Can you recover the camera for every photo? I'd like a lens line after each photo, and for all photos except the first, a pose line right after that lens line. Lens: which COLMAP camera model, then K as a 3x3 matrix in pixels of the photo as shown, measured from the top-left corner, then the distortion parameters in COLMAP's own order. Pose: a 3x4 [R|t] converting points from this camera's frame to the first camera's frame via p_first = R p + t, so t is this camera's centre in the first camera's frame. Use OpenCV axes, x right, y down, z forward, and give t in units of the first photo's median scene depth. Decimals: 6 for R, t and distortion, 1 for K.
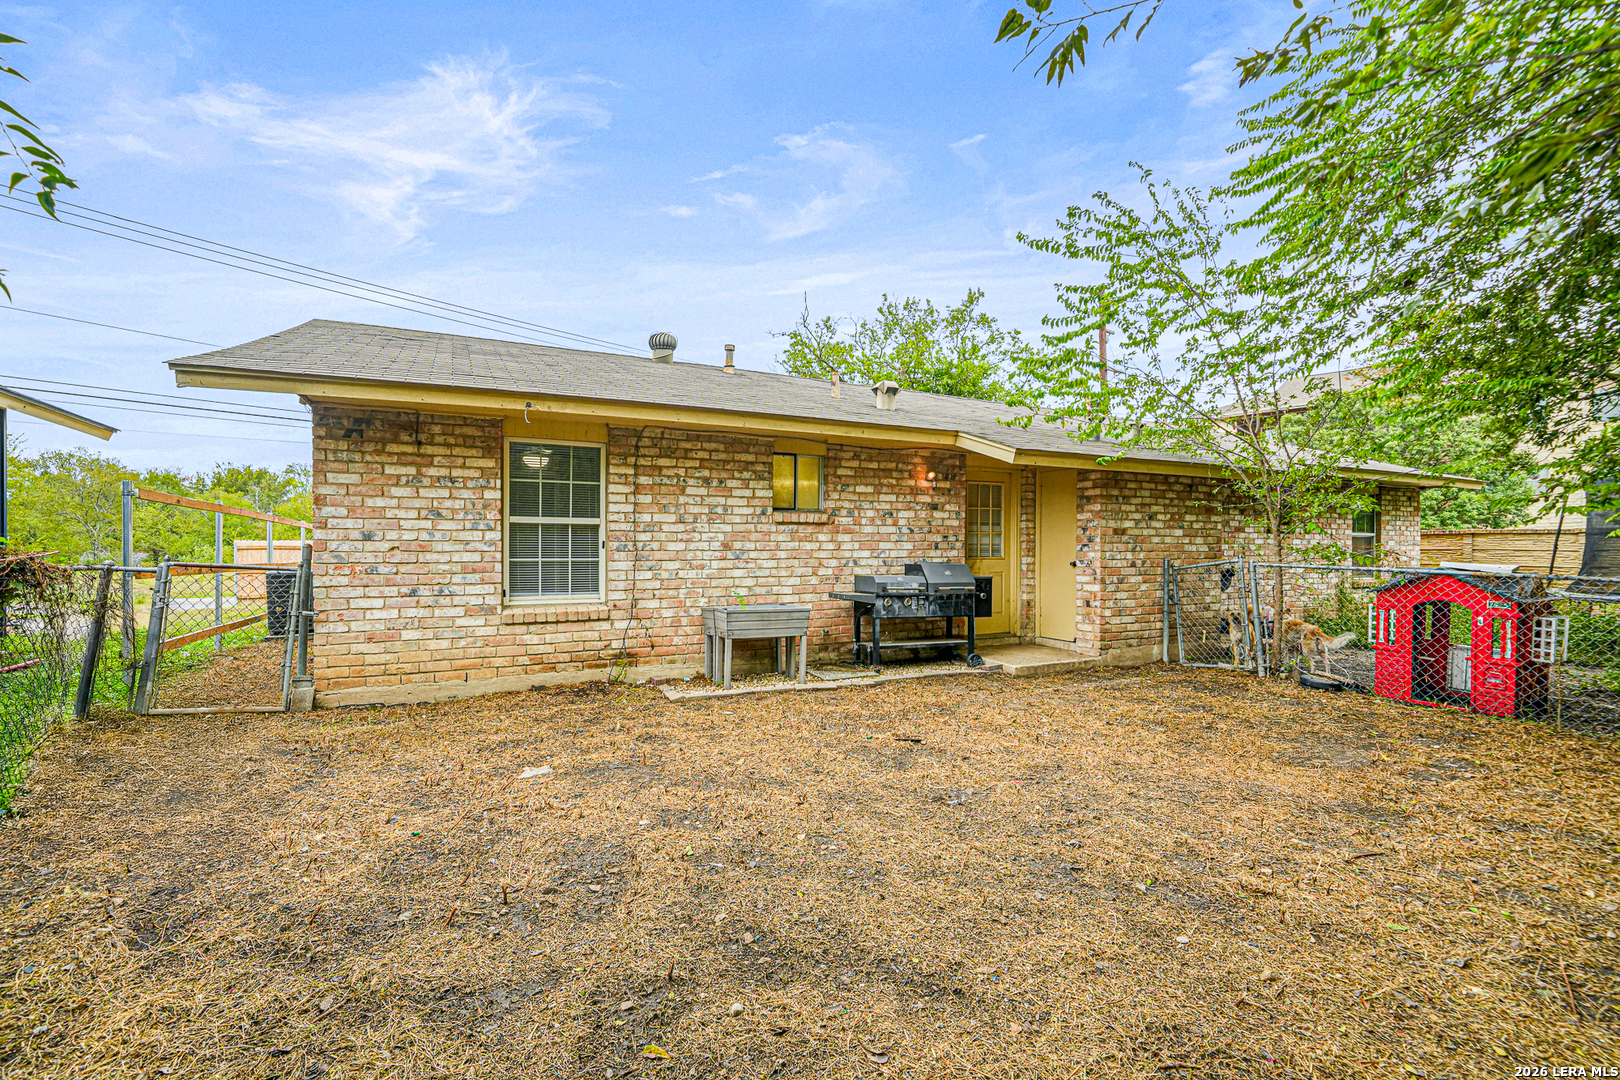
lens RADIAL K [[698.4, 0, 811.3], [0, 698.4, 547.7], [0, 0, 1]] dist [0.004452, 0.002729]
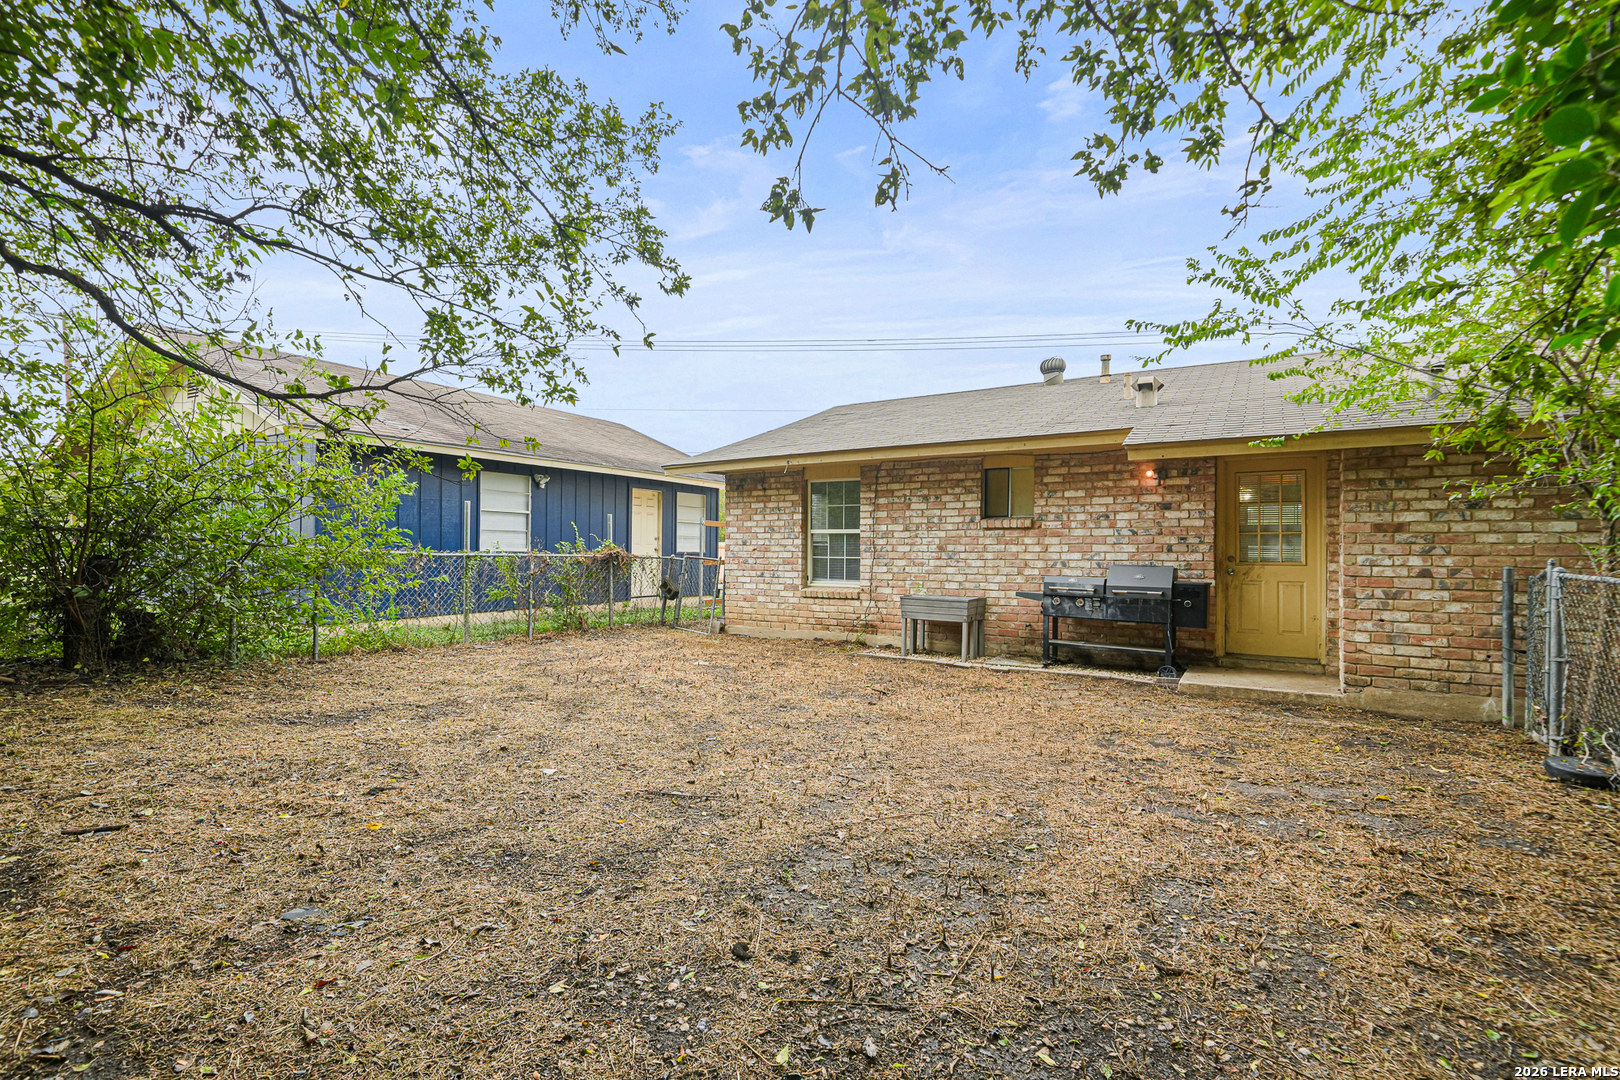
lens RADIAL K [[761.1, 0, 817.2], [0, 761.1, 540.1], [0, 0, 1]] dist [0.015696, 0.000503]
pose [[0.532944, -0.013779, -0.846038, 0.883407], [-0.009801, 0.999700, -0.022456, 0.015090], [0.846094, 0.020260, 0.532649, 0.079154]]
